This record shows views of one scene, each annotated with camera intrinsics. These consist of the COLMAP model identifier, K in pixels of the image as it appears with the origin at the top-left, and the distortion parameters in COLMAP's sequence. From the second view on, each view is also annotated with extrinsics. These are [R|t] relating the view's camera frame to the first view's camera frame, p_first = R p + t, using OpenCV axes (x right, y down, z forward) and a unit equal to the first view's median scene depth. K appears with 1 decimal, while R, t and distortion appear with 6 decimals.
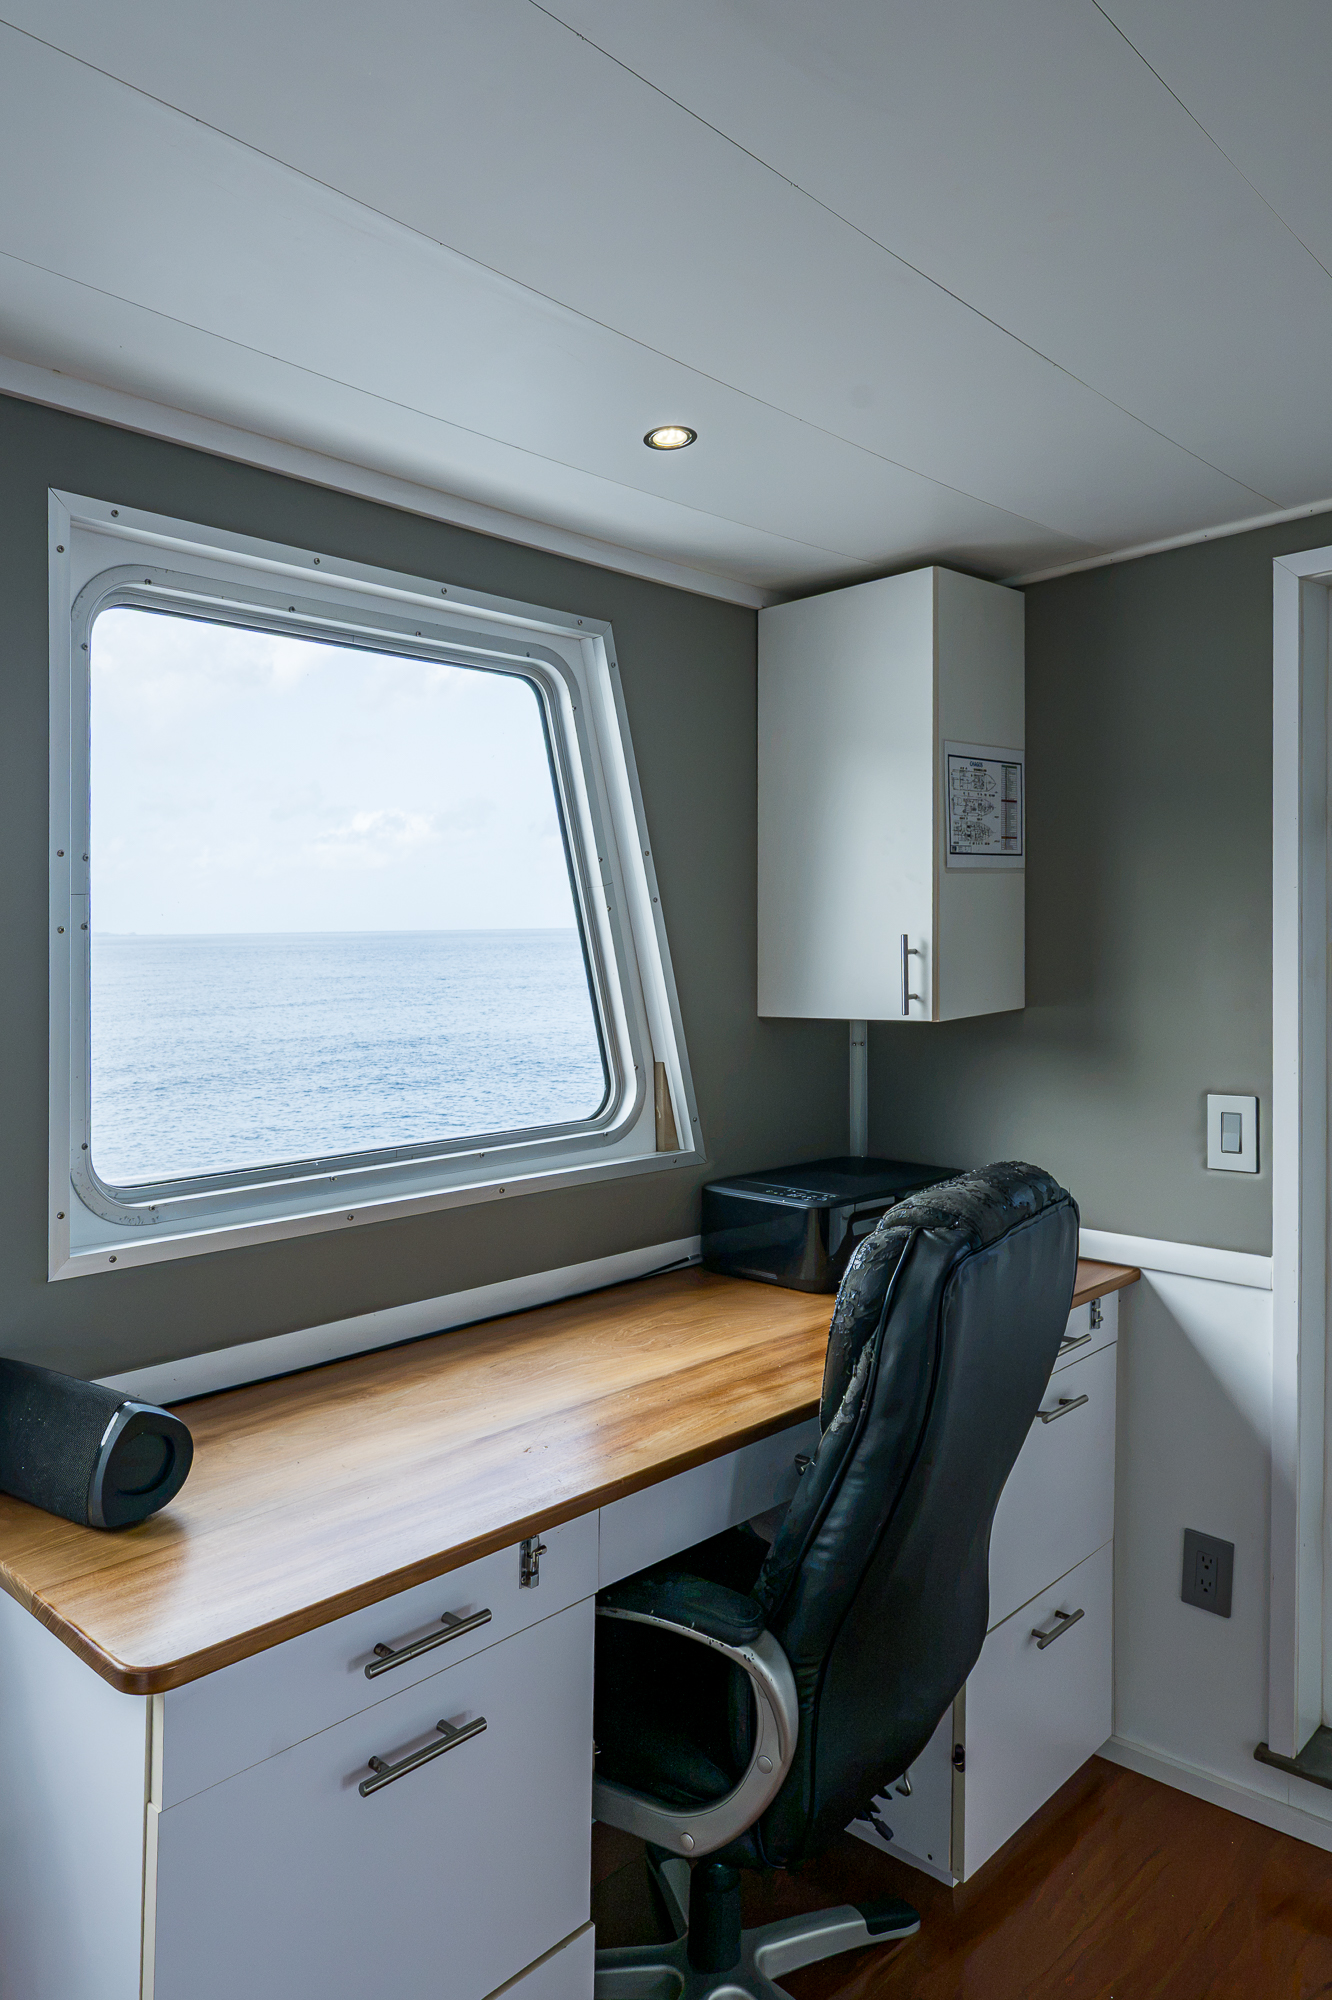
lens RADIAL K [[1266.4, 0, 667.5], [0, 1266.4, 951.9], [0, 0, 1]] dist [0.000670, -0.000159]
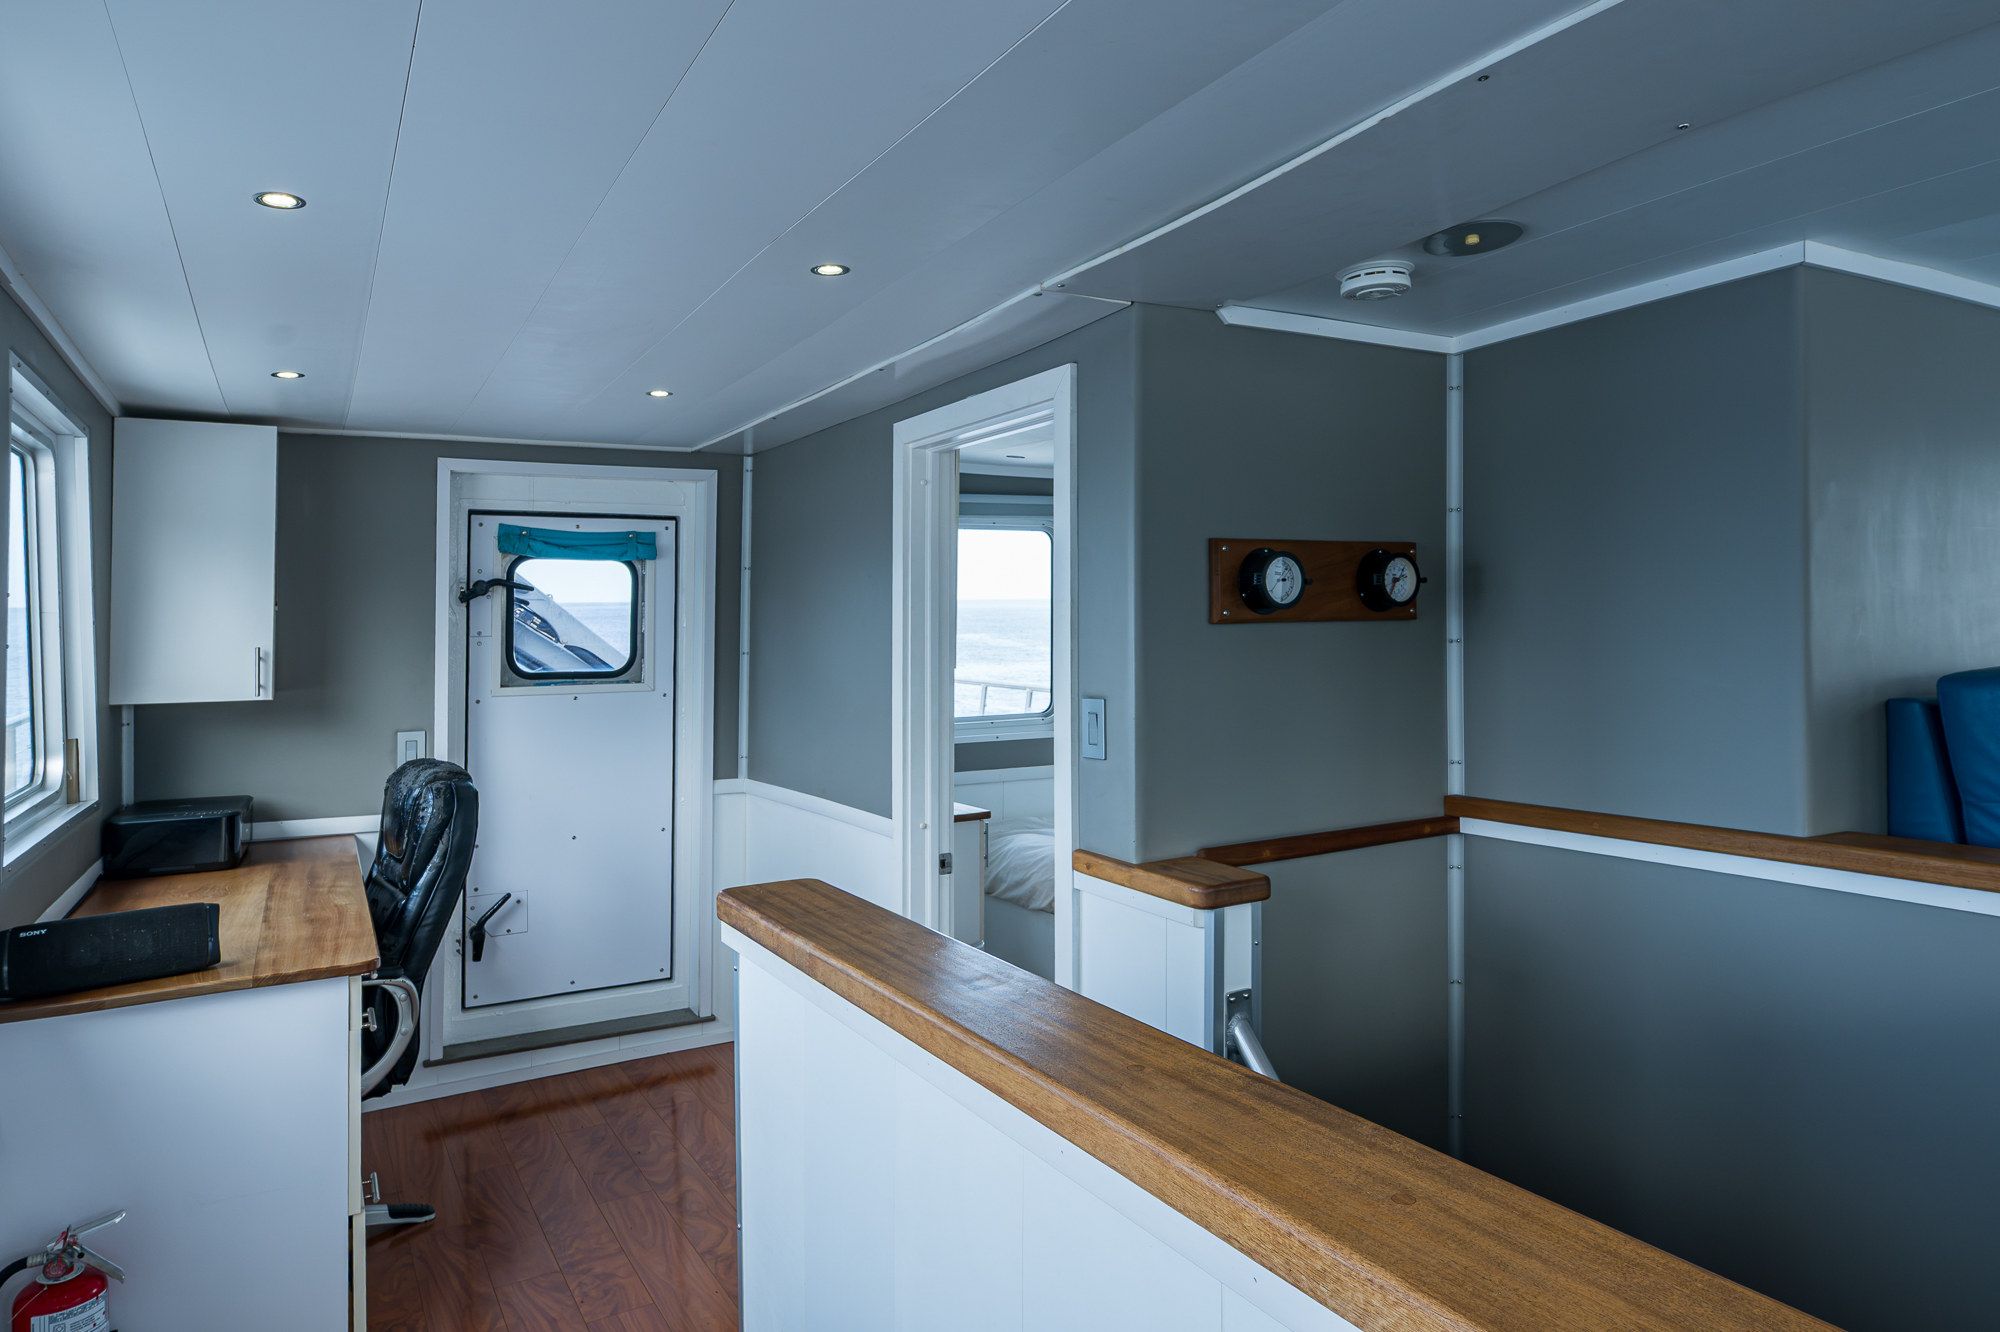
lens RADIAL K [[1268.4, 0, 1022.8], [0, 1268.4, 595.9], [0, 0, 1]] dist [0.000697, -0.000451]
pose [[0.282637, 0.035309, 0.958577, -1.092412], [-0.001026, 0.999333, -0.036507, -0.021745], [-0.959226, 0.009335, 0.282485, -0.411433]]
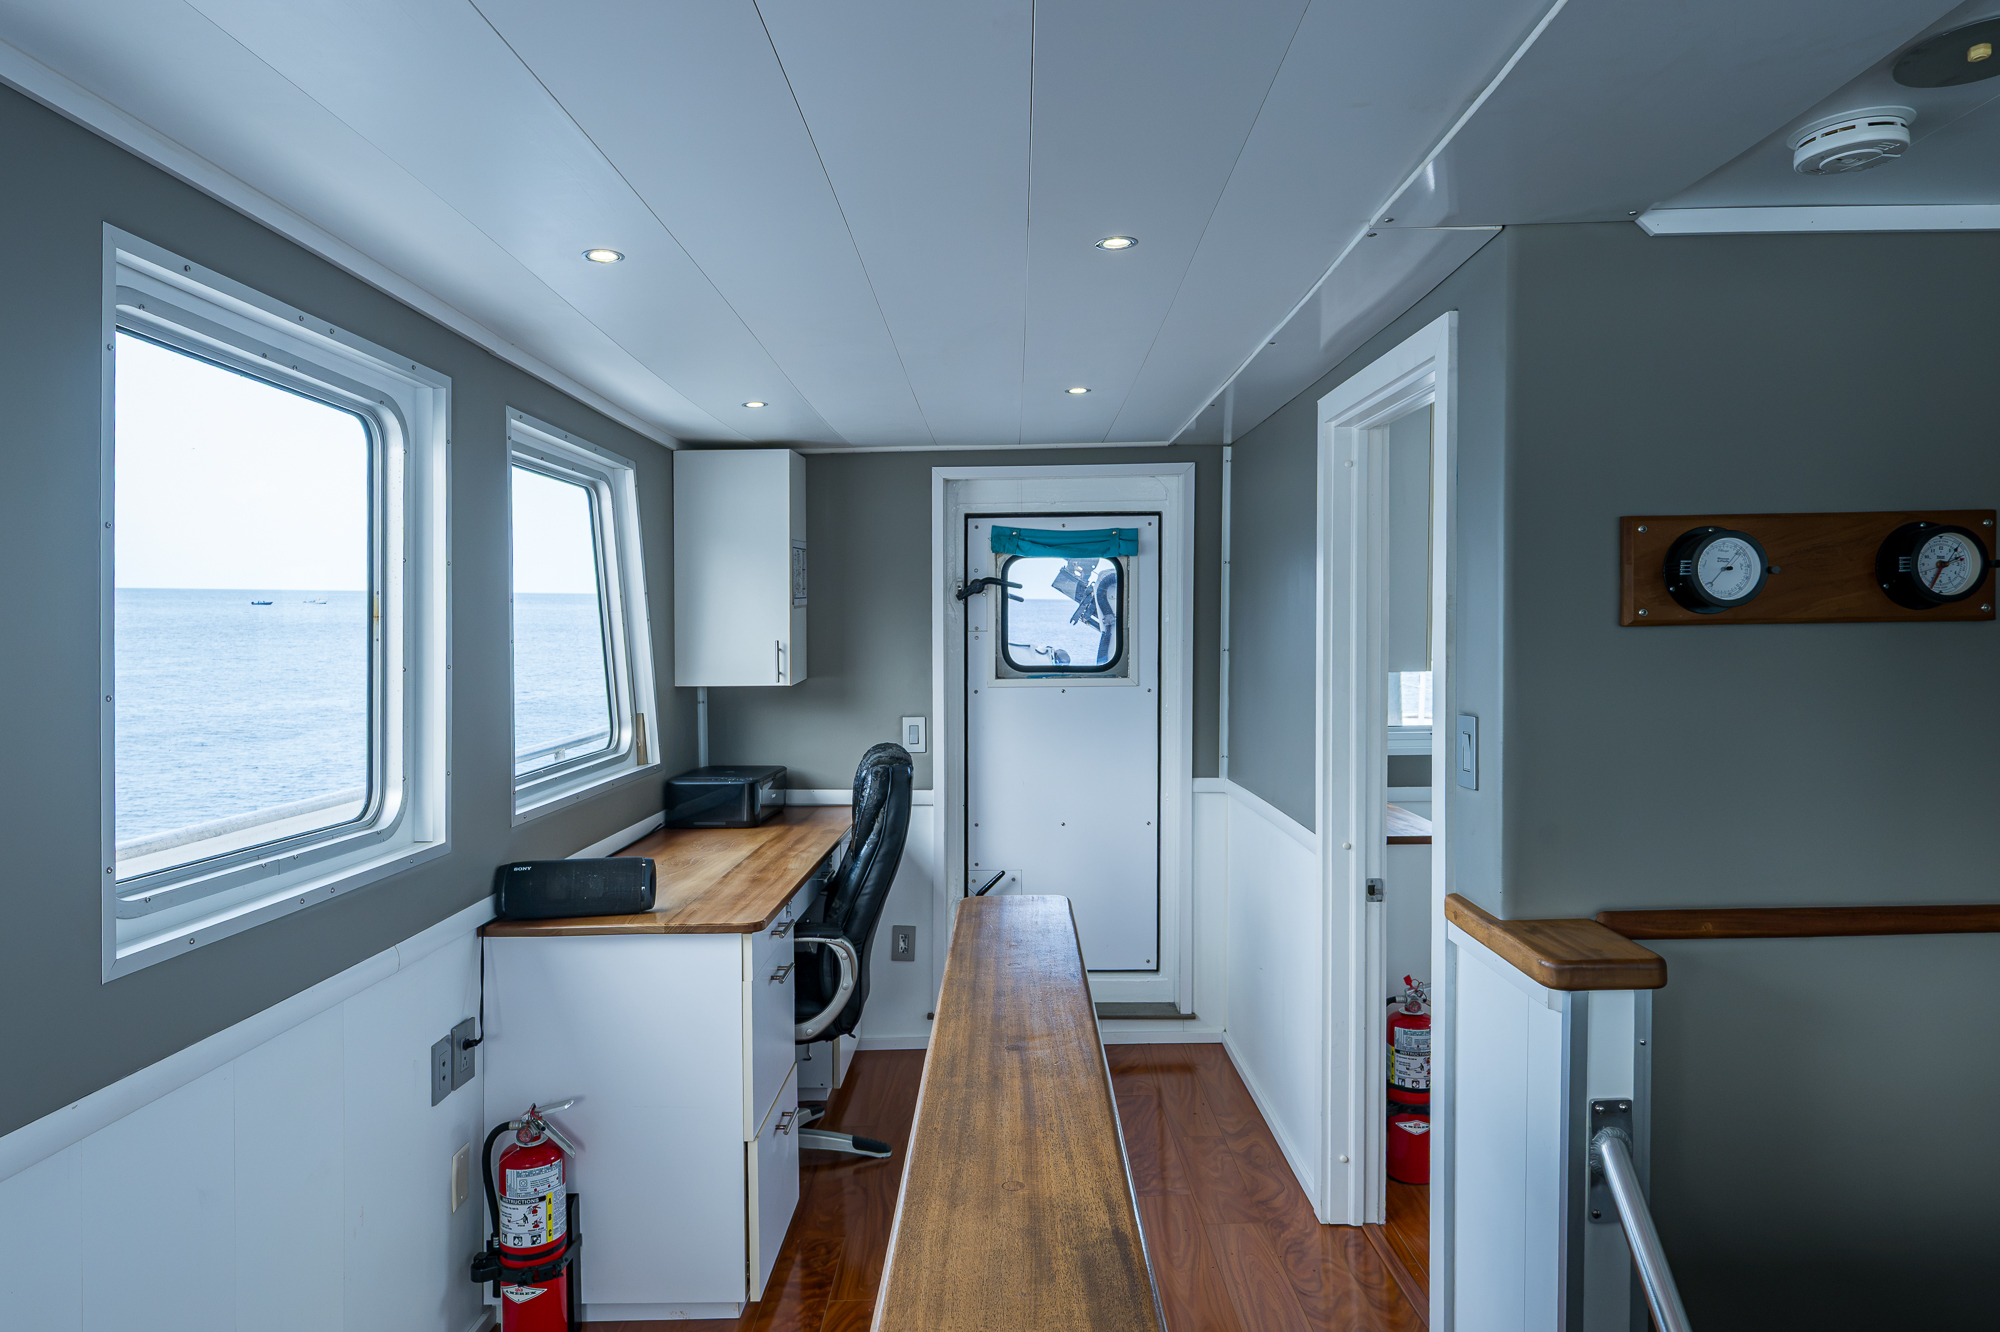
lens RADIAL K [[1266.4, 0, 991.4], [0, 1266.4, 631.6], [0, 0, 1]] dist [0.000670, -0.000159]
pose [[0.733337, 0.004409, 0.679851, -0.862842], [-0.007922, 0.999967, 0.002060, -0.033967], [-0.679819, -0.006896, 0.733347, -0.616448]]
